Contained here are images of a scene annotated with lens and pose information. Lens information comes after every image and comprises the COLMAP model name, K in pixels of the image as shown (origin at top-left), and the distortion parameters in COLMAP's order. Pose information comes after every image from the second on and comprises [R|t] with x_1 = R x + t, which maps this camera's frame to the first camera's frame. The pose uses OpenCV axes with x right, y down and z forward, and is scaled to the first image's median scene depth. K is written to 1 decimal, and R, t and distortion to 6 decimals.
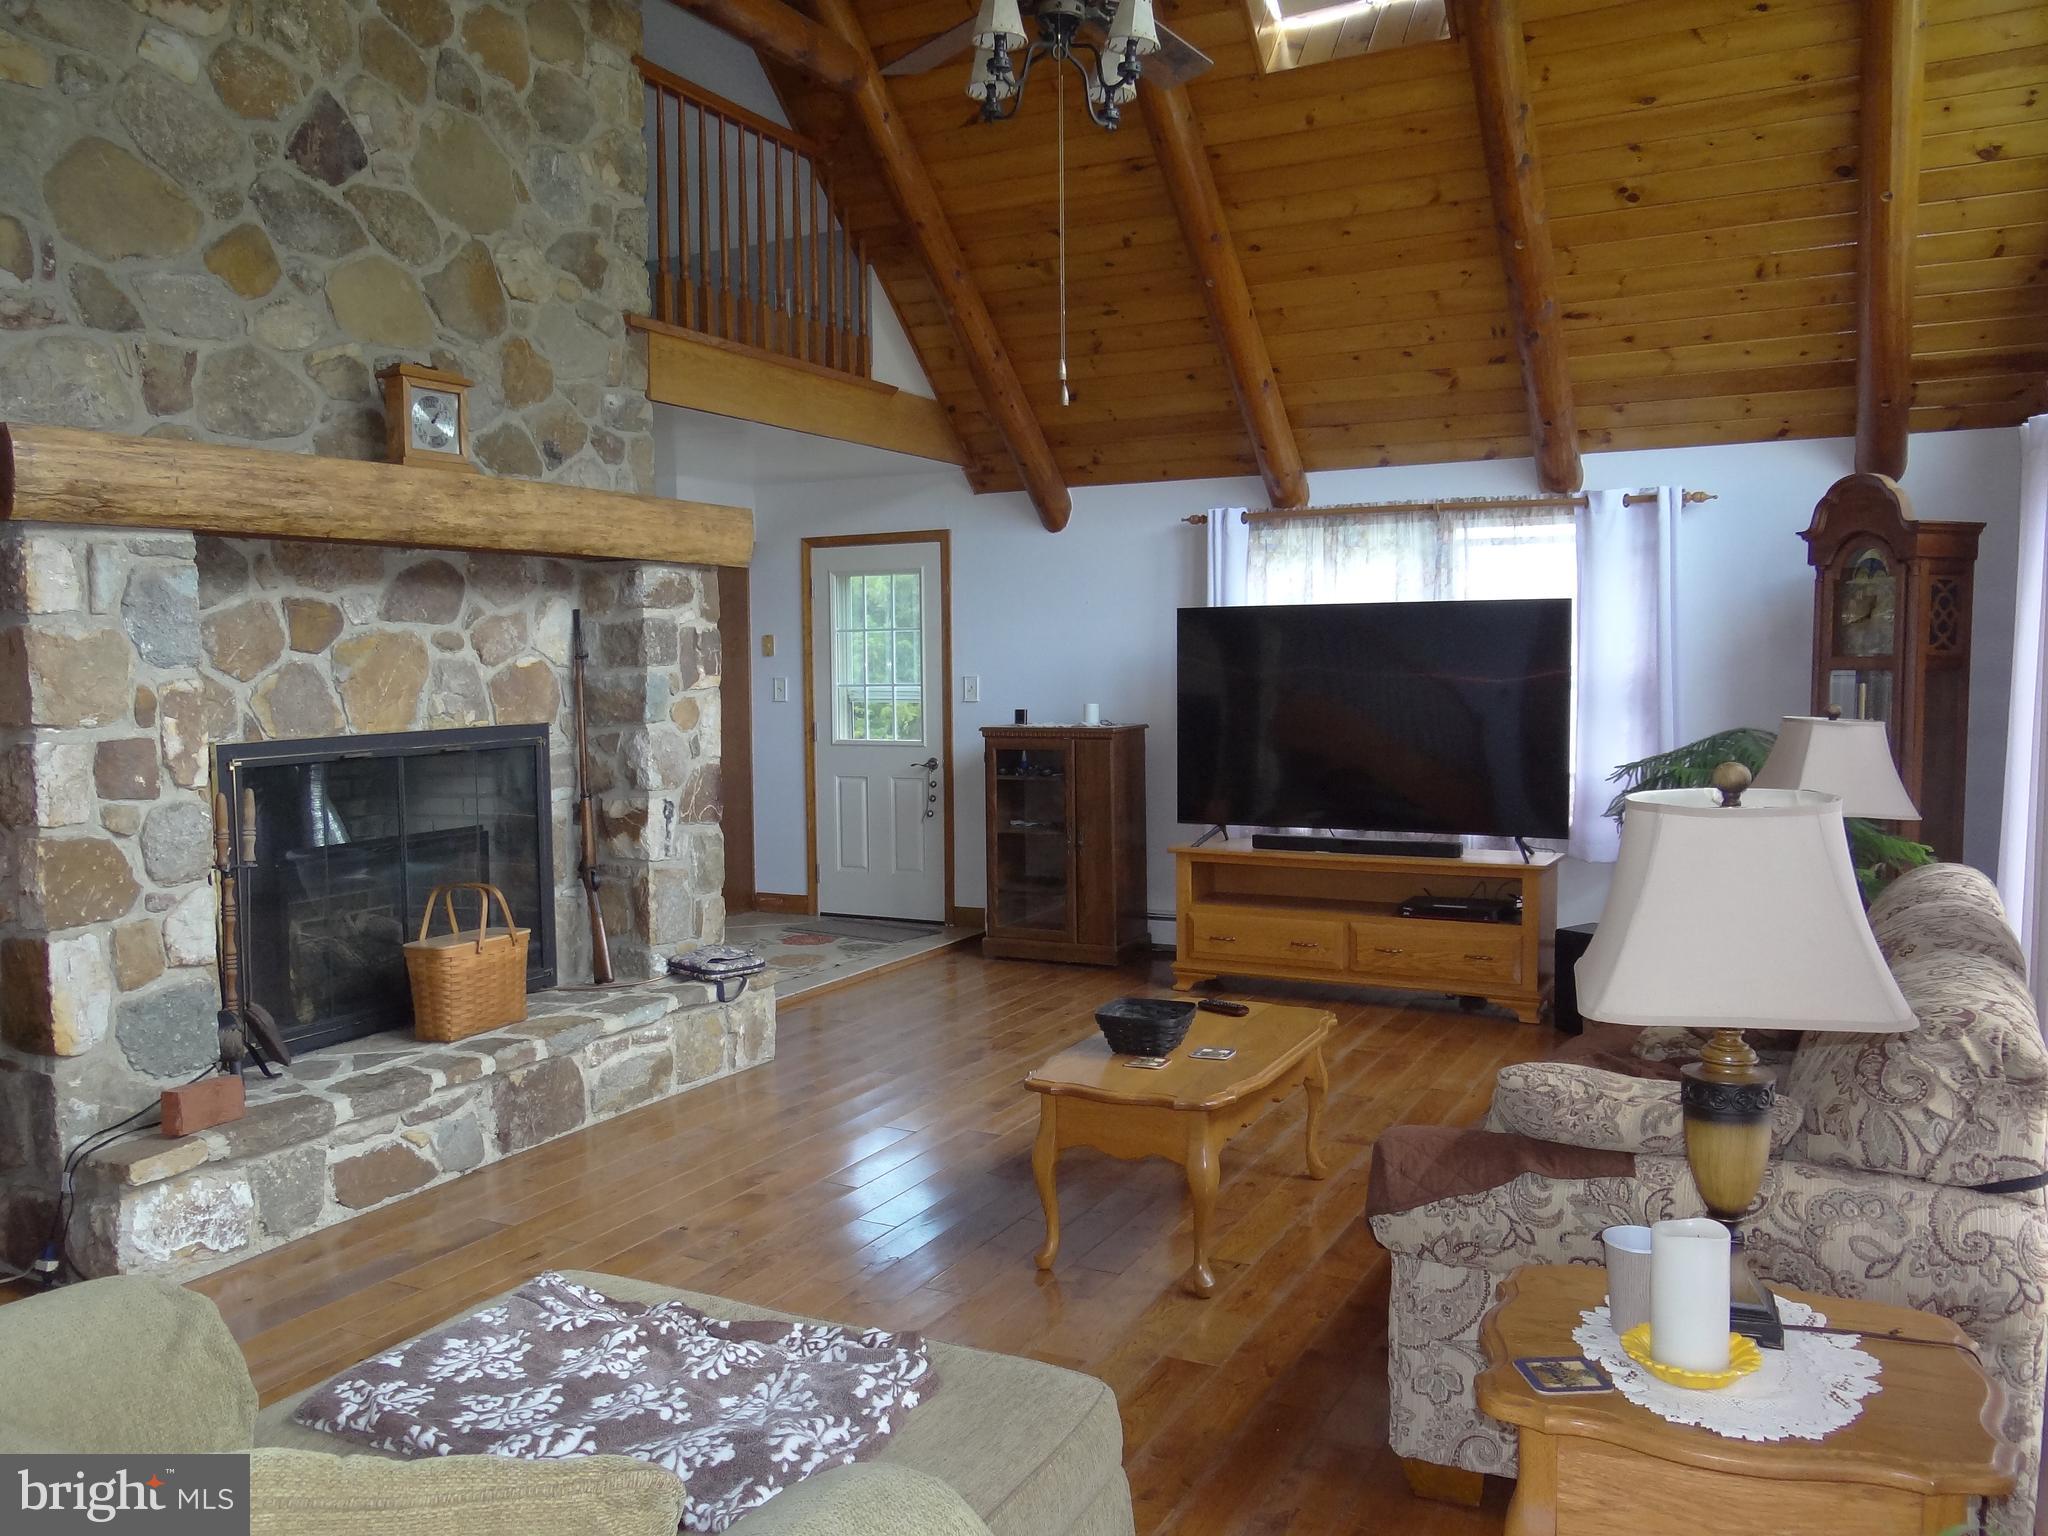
lens RADIAL K [[1619.9, 0, 1026.1], [0, 1619.9, 759.5], [0, 0, 1]] dist [-0.005060, 0.003958]
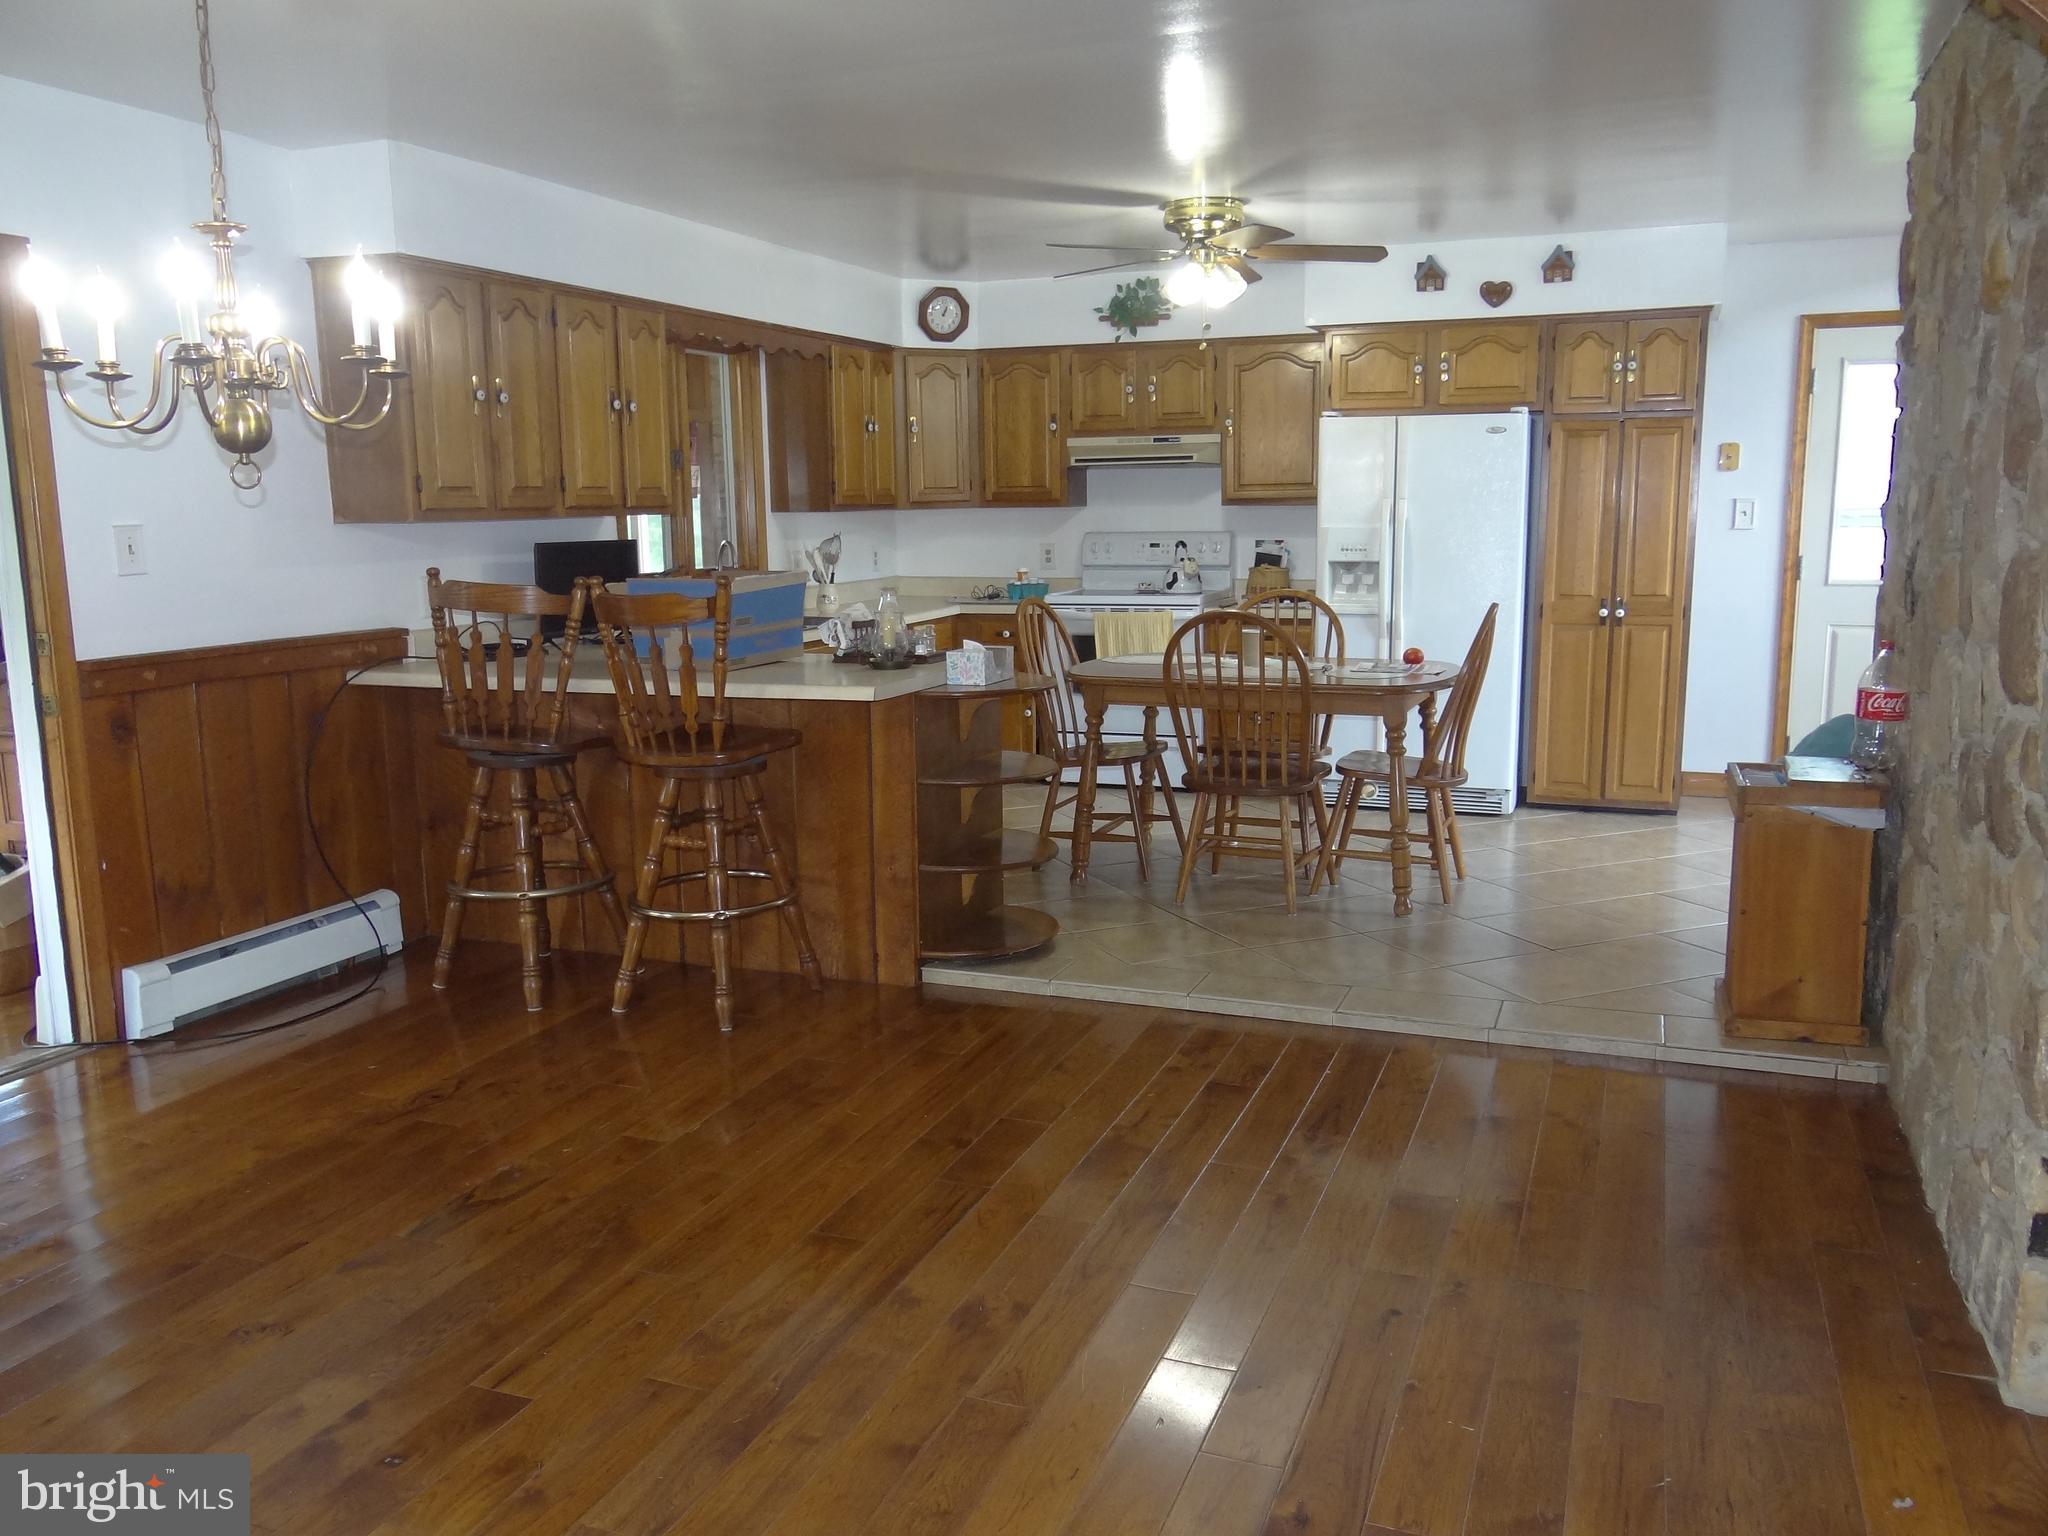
lens RADIAL K [[1619.9, 0, 1026.1], [0, 1619.9, 759.5], [0, 0, 1]] dist [-0.005060, 0.003958]
pose [[0.995043, -0.008706, 0.099066, -1.091592], [-0.001695, 0.994532, 0.104416, -0.011706], [-0.099434, -0.104066, 0.989587, 0.471901]]
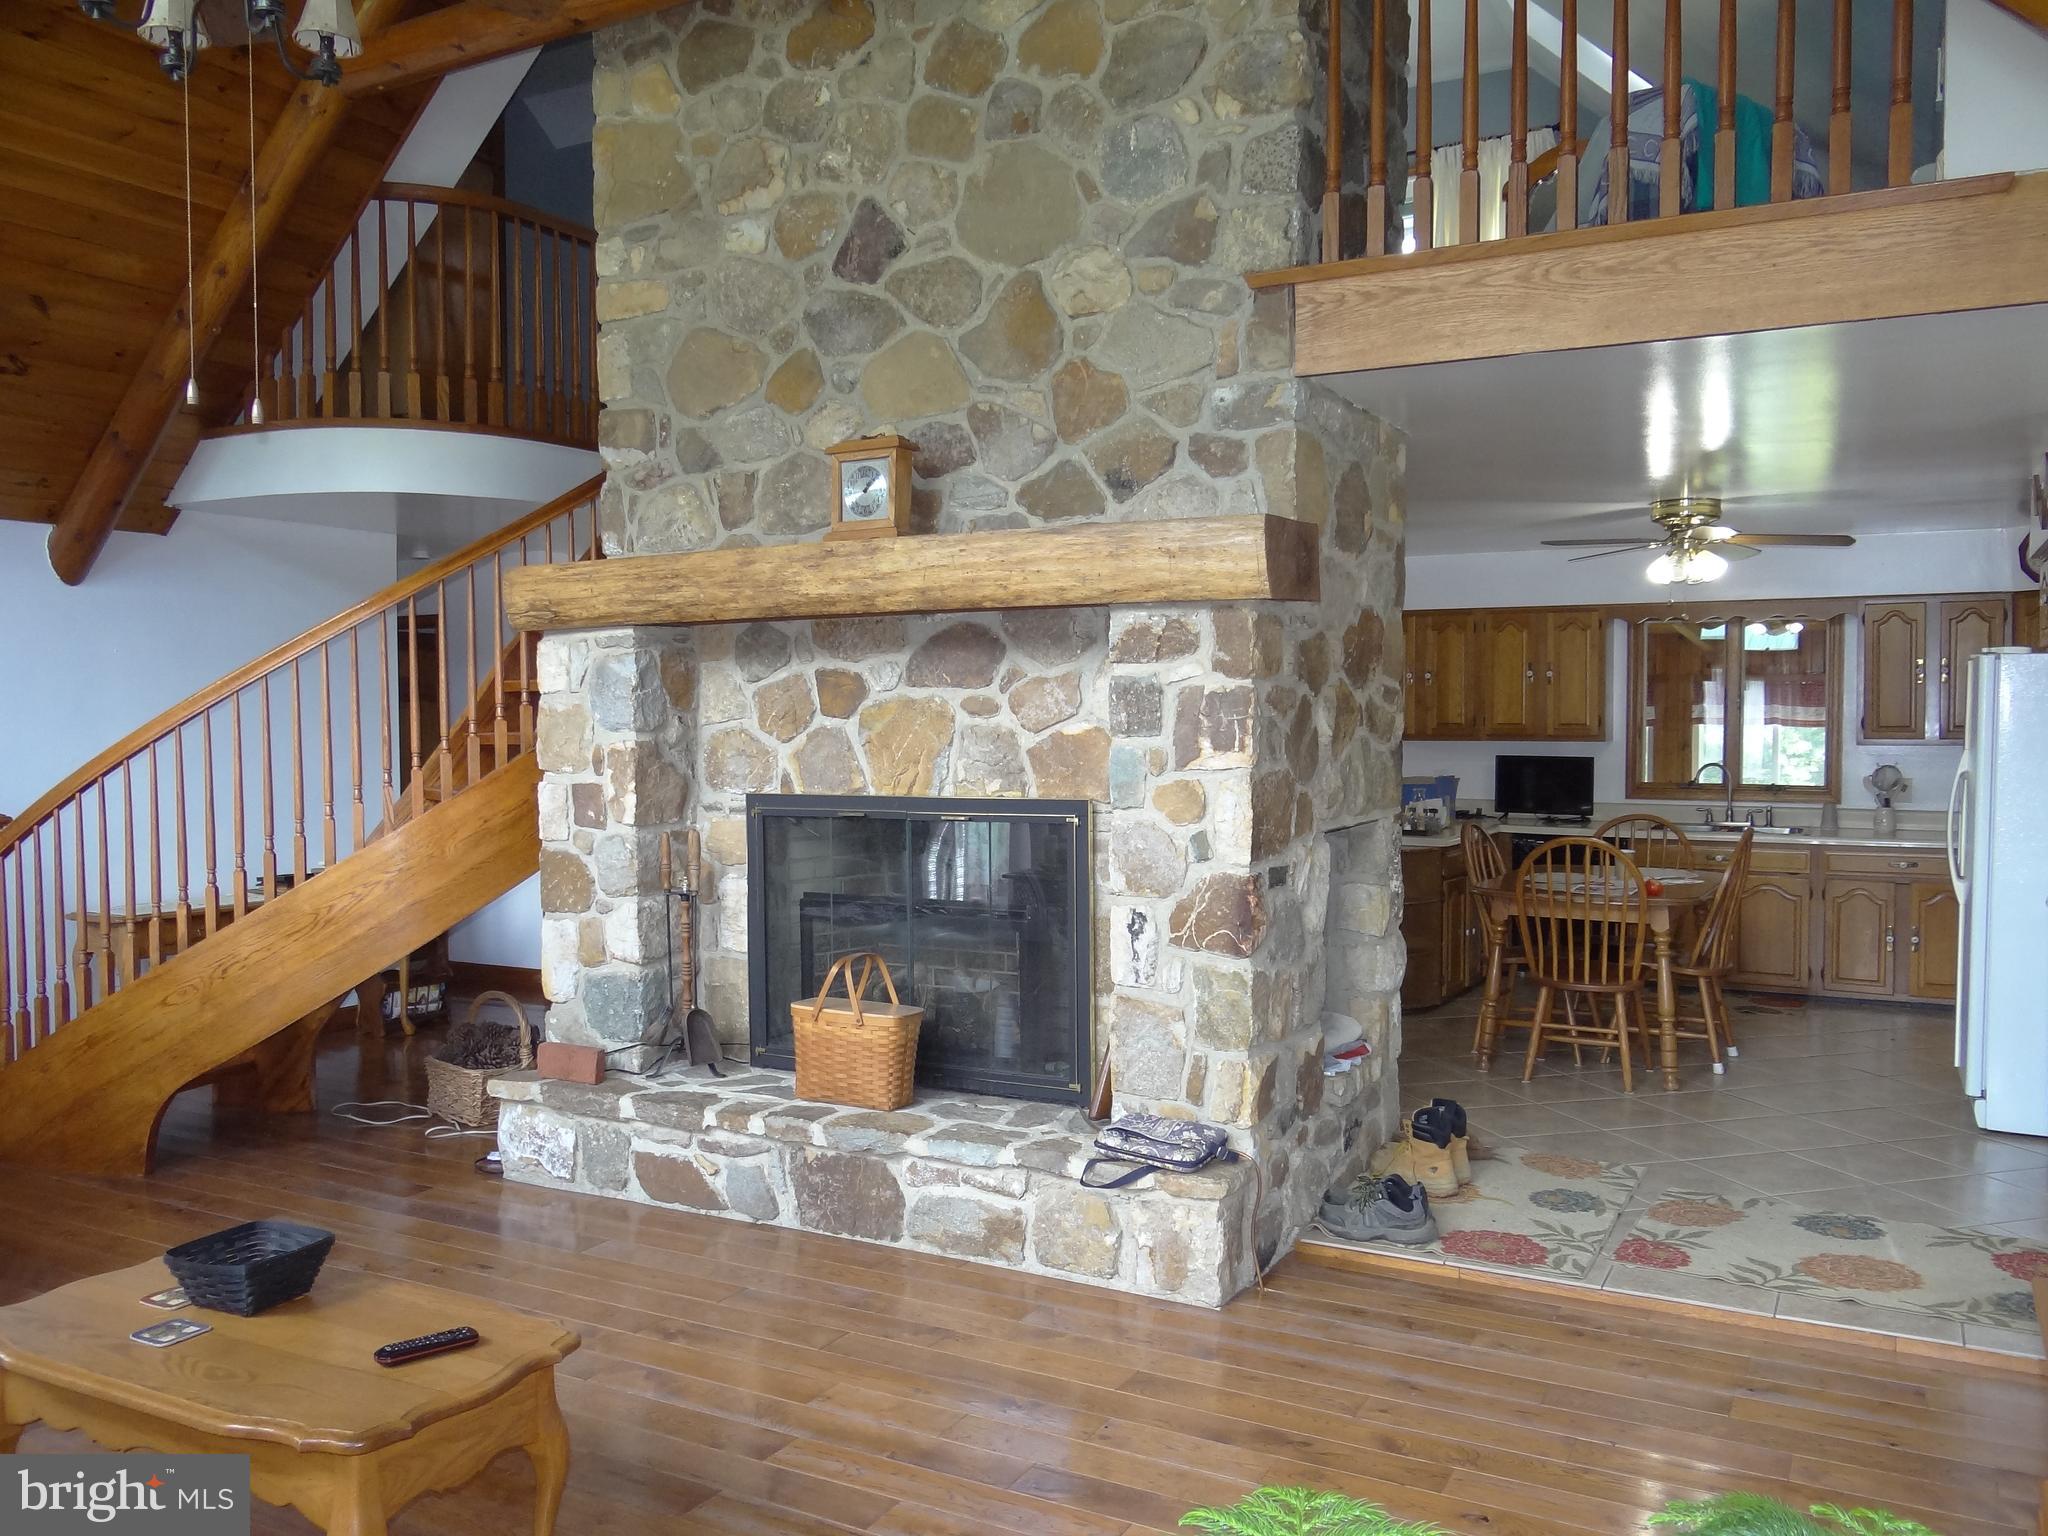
lens RADIAL K [[1619.9, 0, 1026.1], [0, 1619.9, 759.5], [0, 0, 1]] dist [-0.005060, 0.003958]
pose [[-0.023342, 0.041881, -0.998850, 0.643184], [-0.056456, 0.997473, 0.043142, -0.090452], [0.998132, 0.057399, -0.020918, 1.123701]]
